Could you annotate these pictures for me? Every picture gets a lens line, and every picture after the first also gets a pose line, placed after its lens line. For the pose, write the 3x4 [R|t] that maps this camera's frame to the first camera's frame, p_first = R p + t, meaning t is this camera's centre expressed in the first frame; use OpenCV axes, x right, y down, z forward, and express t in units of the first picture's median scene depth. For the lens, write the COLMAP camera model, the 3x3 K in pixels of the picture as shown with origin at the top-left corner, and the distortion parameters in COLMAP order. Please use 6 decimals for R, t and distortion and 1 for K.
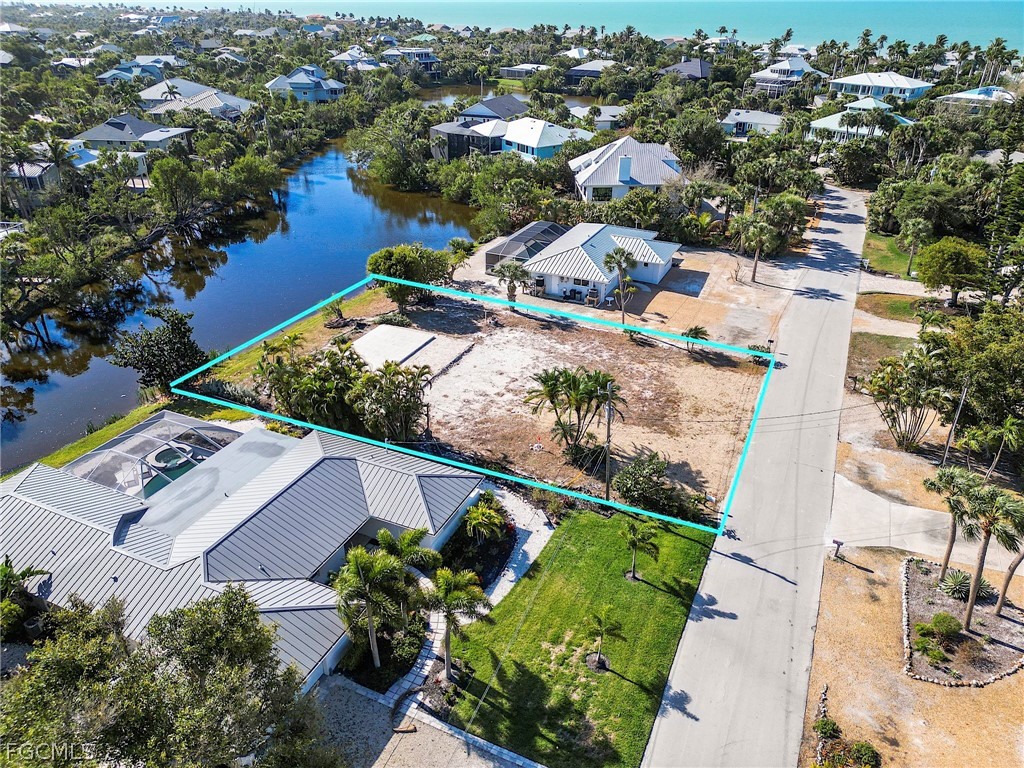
lens RADIAL K [[711.2, 0, 515.5], [0, 711.2, 383.9], [0, 0, 1]] dist [0.061319, -0.051302]
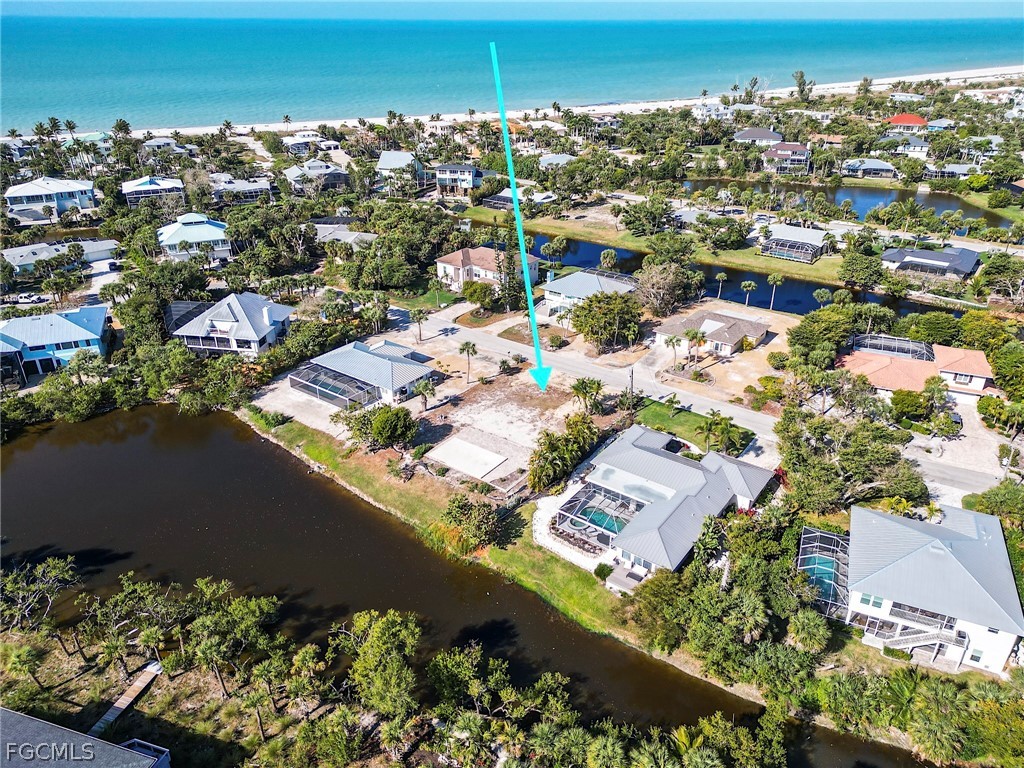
lens RADIAL K [[711.2, 0, 503.1], [0, 711.2, 382.1], [0, 0, 1]] dist [0.061319, -0.051302]
pose [[0.213539, -0.440256, 0.872110, -1.104762], [0.465115, 0.830850, 0.305543, -0.471143], [-0.859110, 0.340386, 0.382189, 0.215057]]
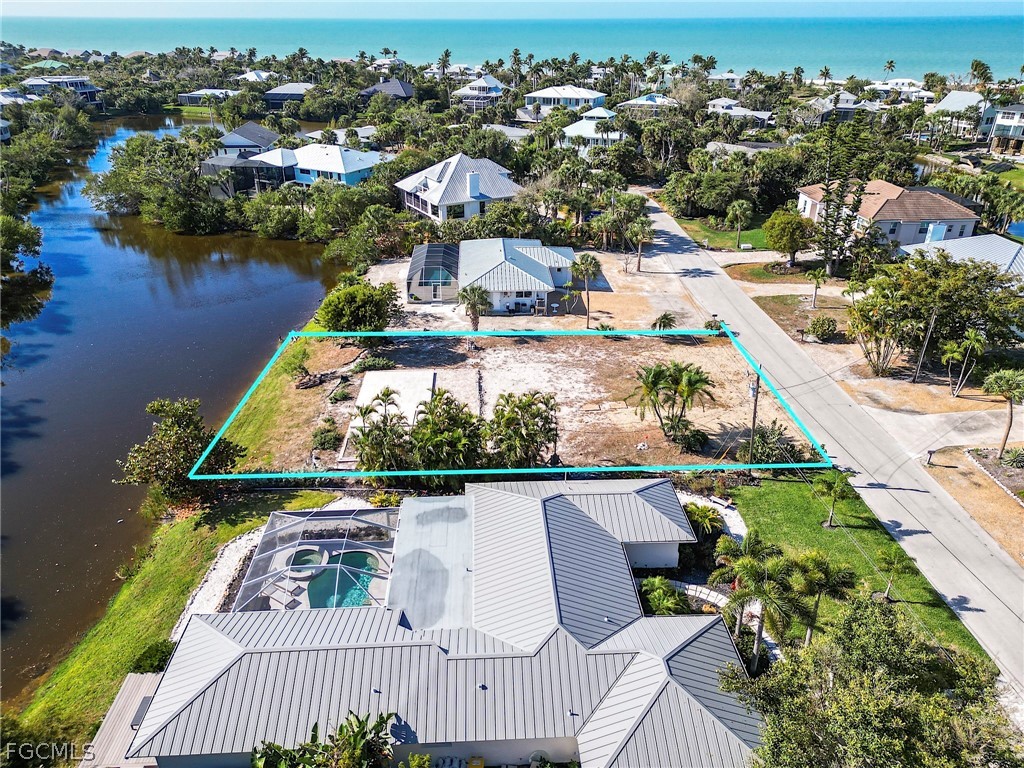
lens RADIAL K [[711.2, 0, 511.4], [0, 711.2, 386.0], [0, 0, 1]] dist [0.061319, -0.051302]
pose [[0.888831, -0.210894, 0.406821, -0.325970], [0.219706, 0.975232, 0.025537, -0.039187], [-0.402130, 0.066683, 0.913151, 0.072519]]
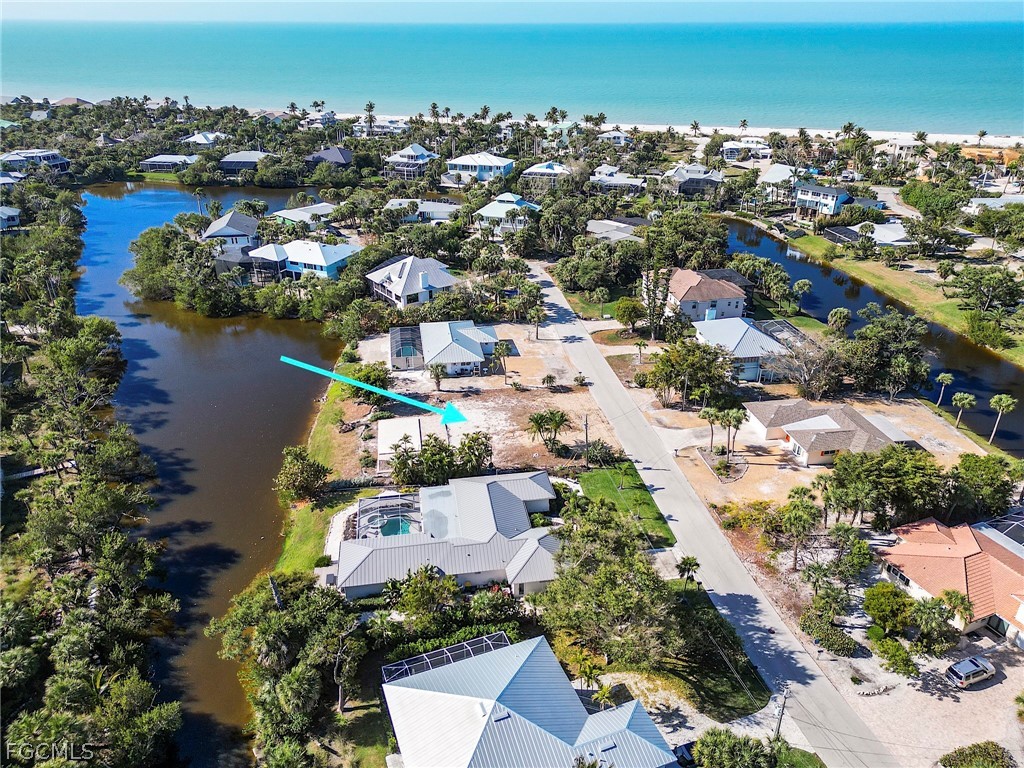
lens RADIAL K [[711.2, 0, 511.3], [0, 711.2, 378.6], [0, 0, 1]] dist [0.061319, -0.051302]
pose [[0.830788, -0.245989, 0.499280, -0.581796], [0.263781, 0.963911, 0.035982, -0.124898], [-0.490113, 0.101807, 0.865693, -0.430511]]
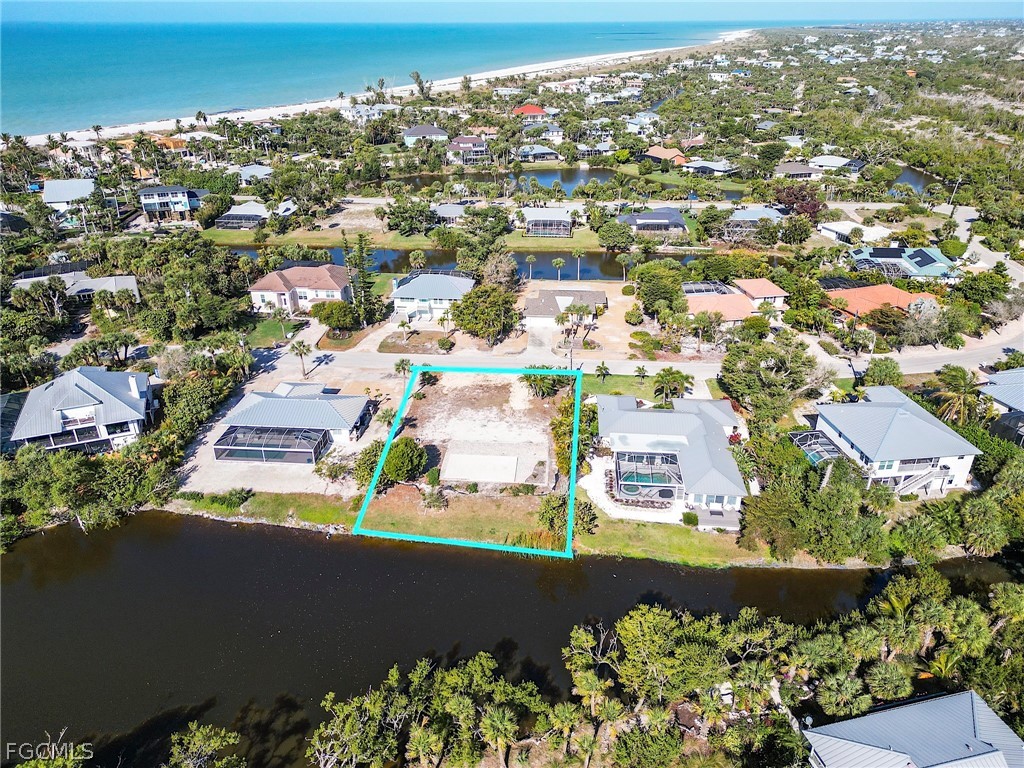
lens RADIAL K [[711.2, 0, 498.6], [0, 711.2, 384.9], [0, 0, 1]] dist [0.061319, -0.051302]
pose [[-0.326039, -0.425665, 0.844102, -1.073147], [0.455373, 0.711762, 0.534818, -0.737329], [-0.828453, 0.558753, -0.038225, 0.703924]]
